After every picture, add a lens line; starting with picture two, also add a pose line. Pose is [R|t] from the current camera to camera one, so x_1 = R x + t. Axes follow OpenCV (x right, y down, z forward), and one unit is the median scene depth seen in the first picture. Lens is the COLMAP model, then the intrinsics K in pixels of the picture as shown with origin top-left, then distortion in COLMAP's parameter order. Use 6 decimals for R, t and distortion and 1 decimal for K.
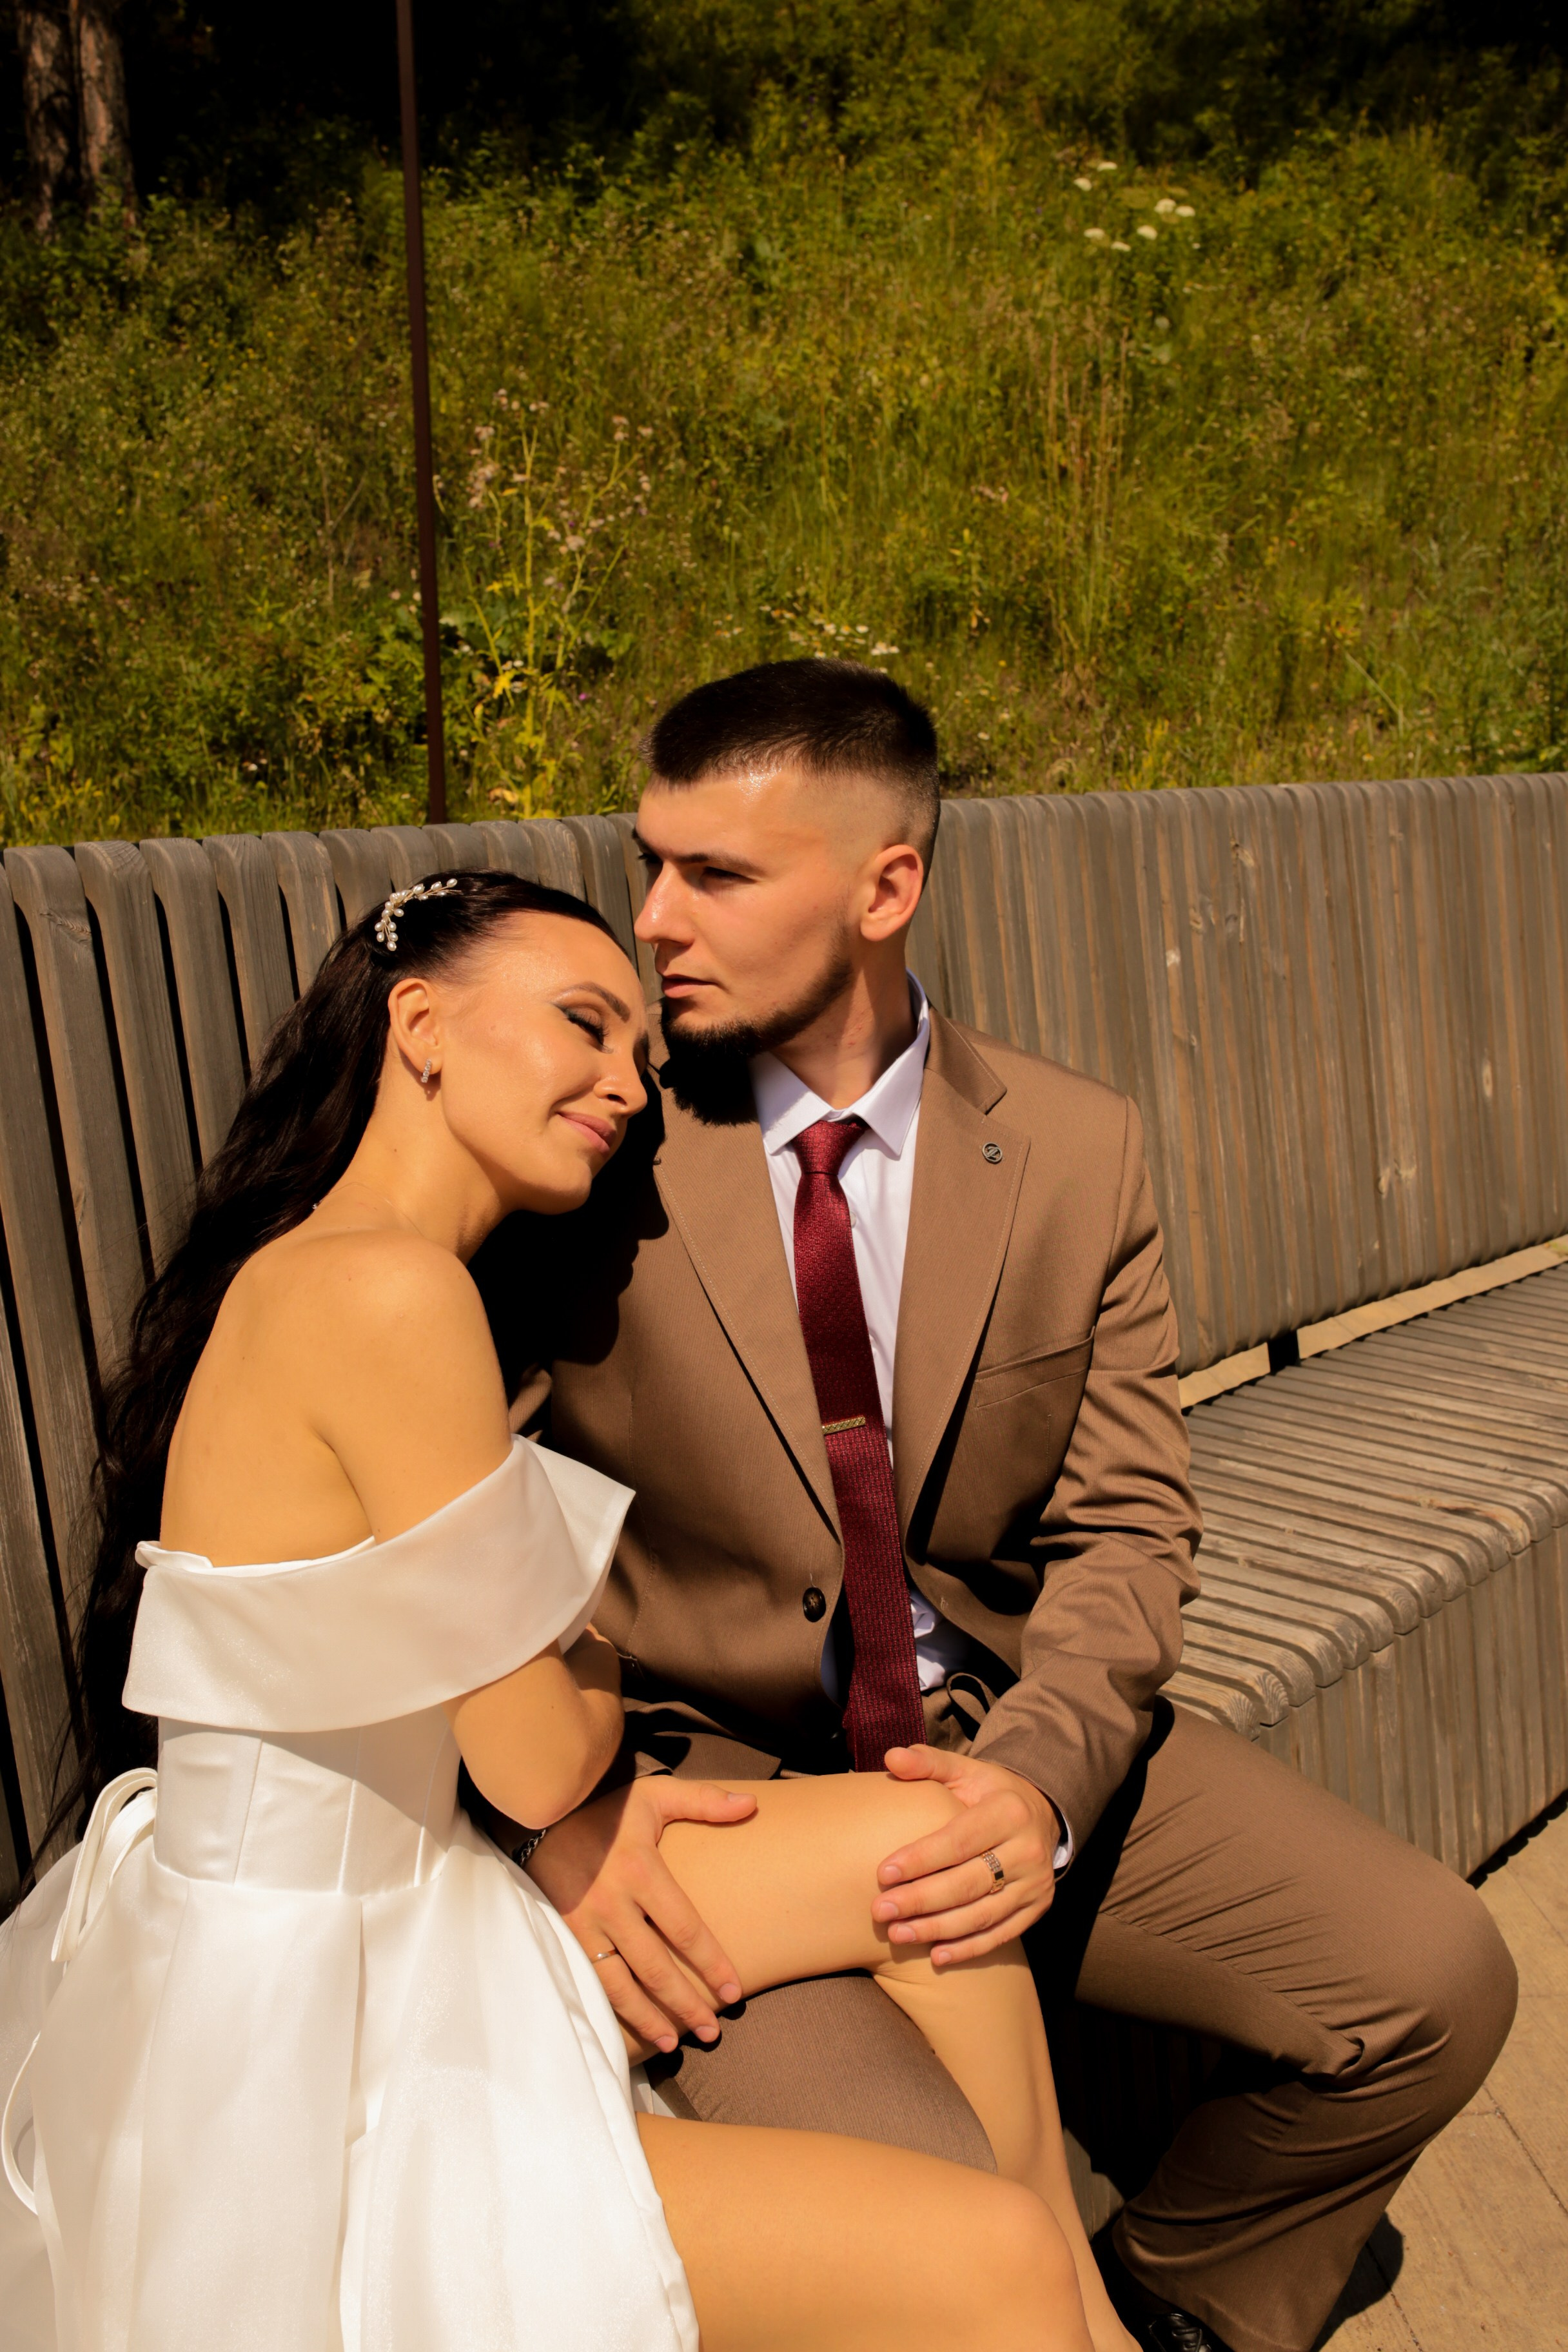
lens RADIAL K [[2261.7, 0, 776.0], [0, 2261.7, 1182.1], [0, 0, 1]] dist [-0.054540, 0.073963]
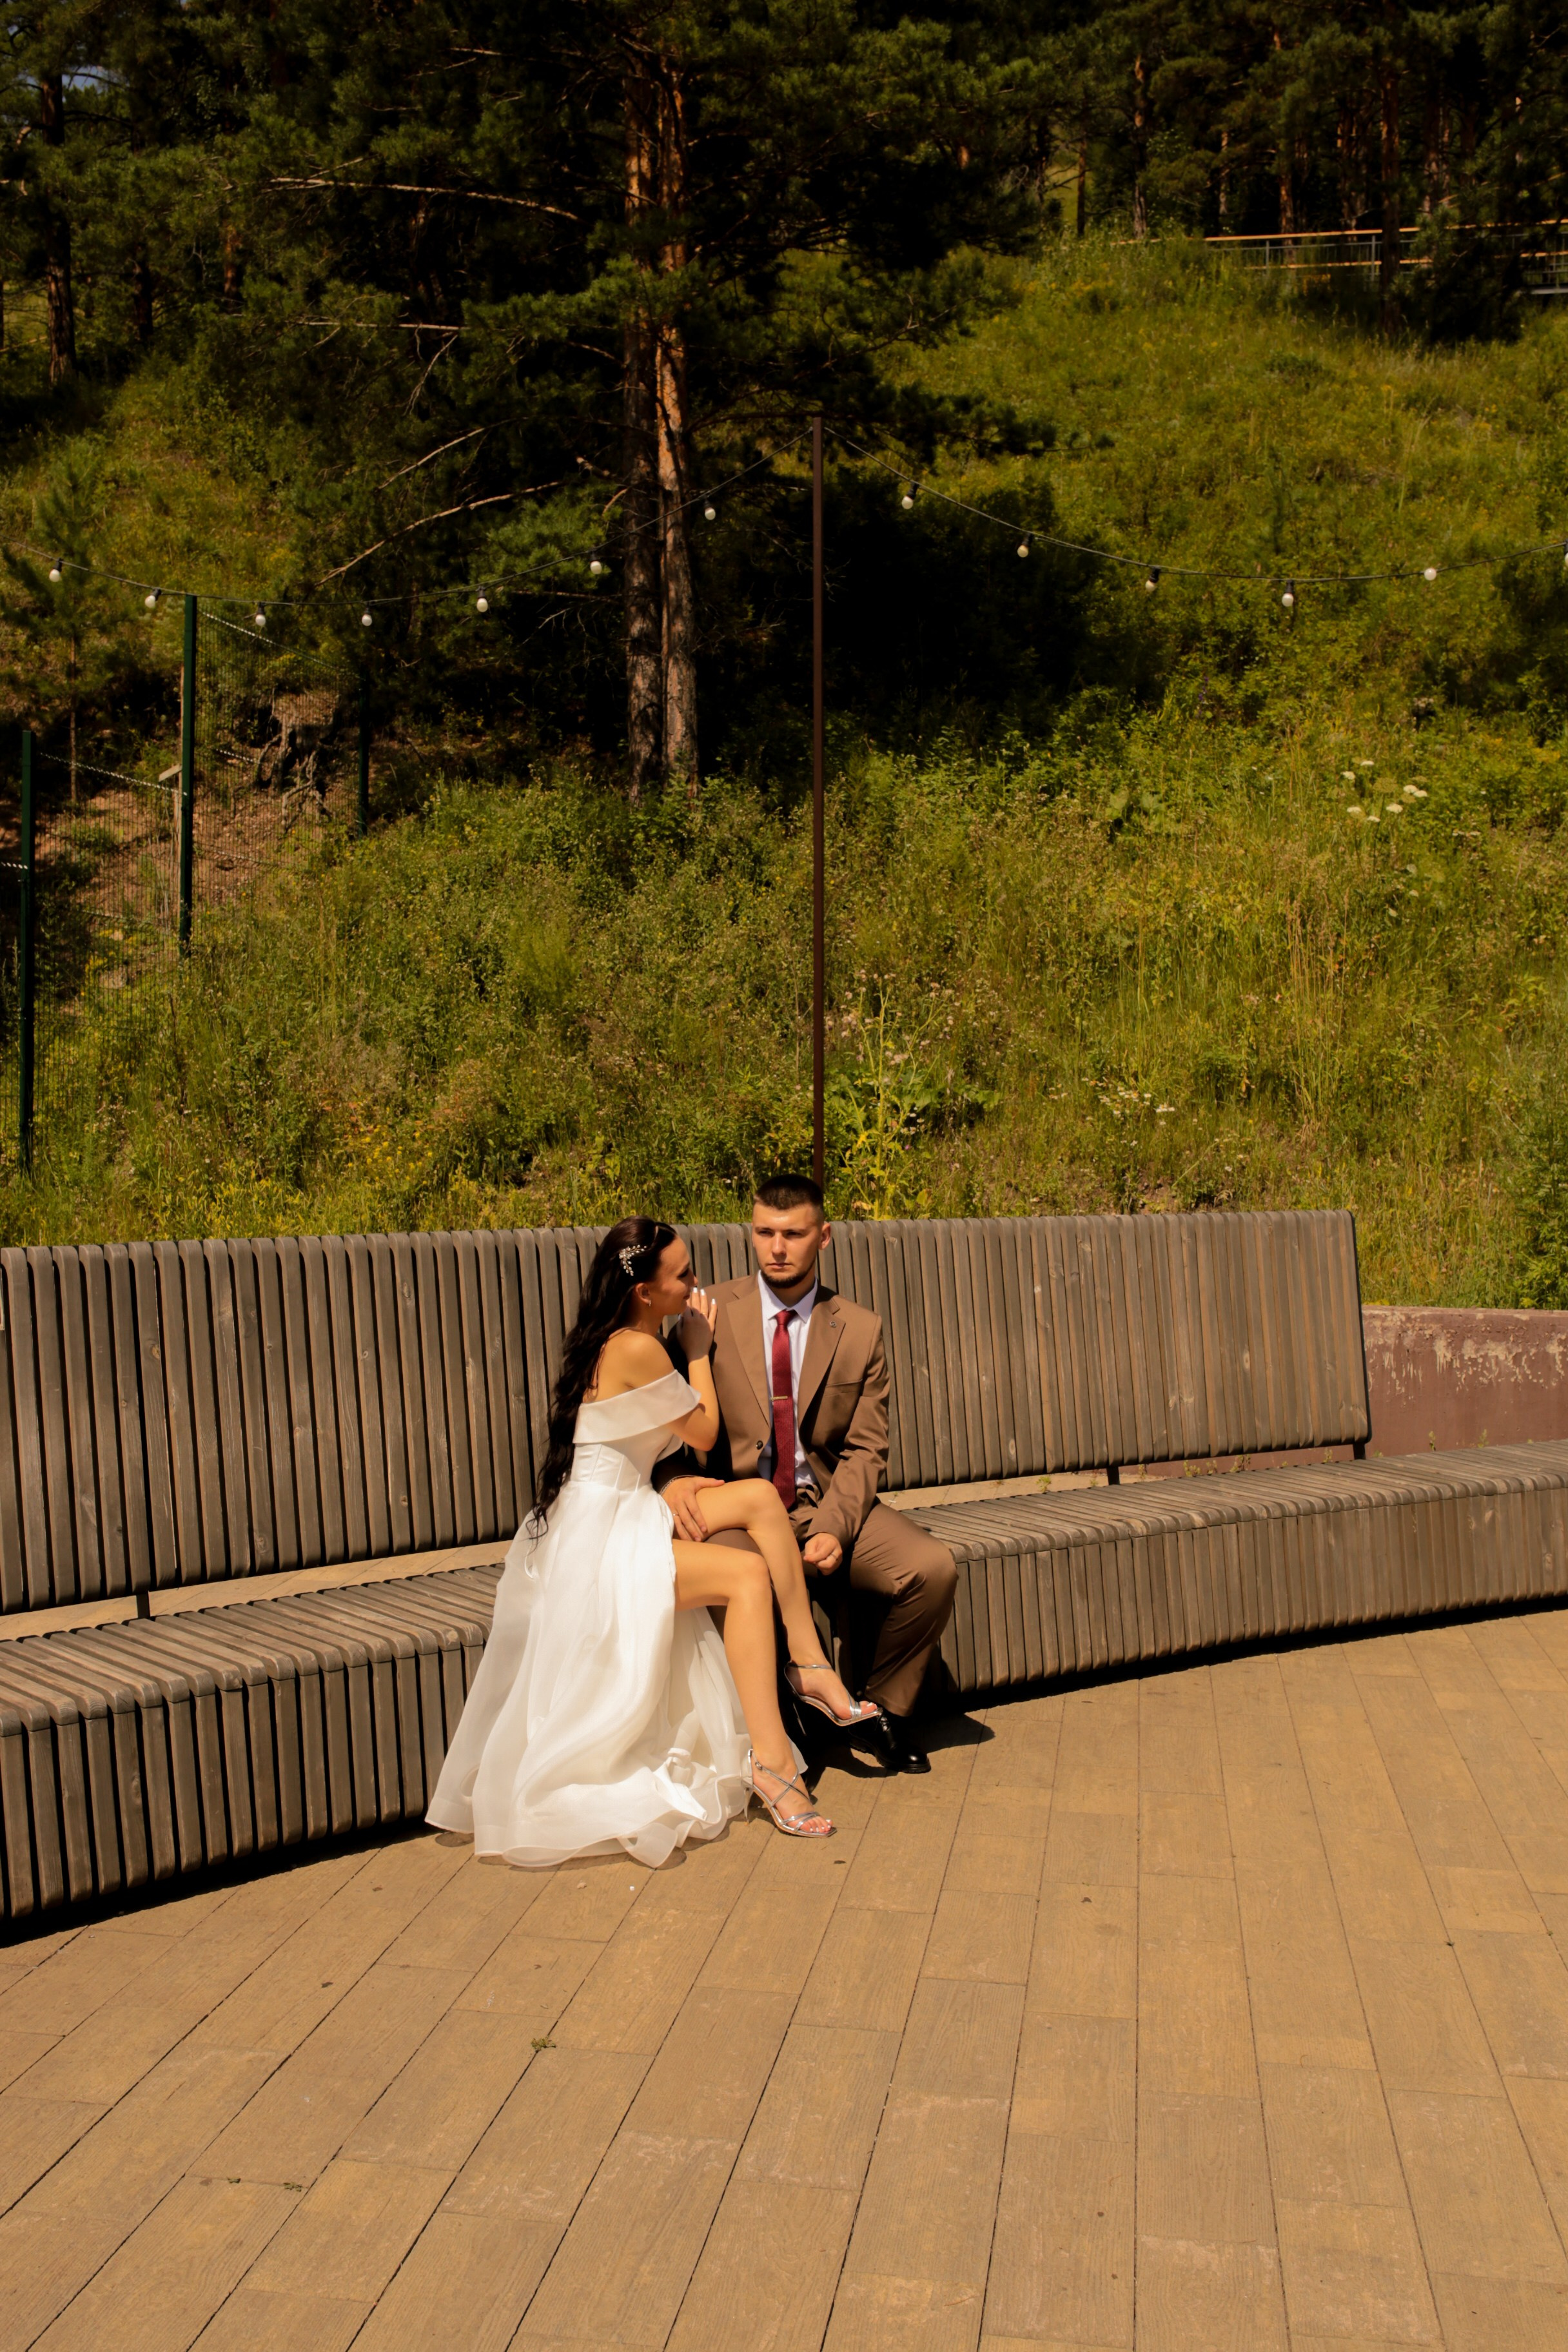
lens RADIAL K [[2261.7, 0, 776.0], [0, 2261.7, 1182.1], [0, 0, 1]] dist [-0.054540, 0.073963]
pose [[0.970097, 0.021119, -0.241798, 0.132731], [-0.062602, 0.984272, -0.165193, 0.053729], [0.234506, 0.175391, 0.956162, -0.362233]]
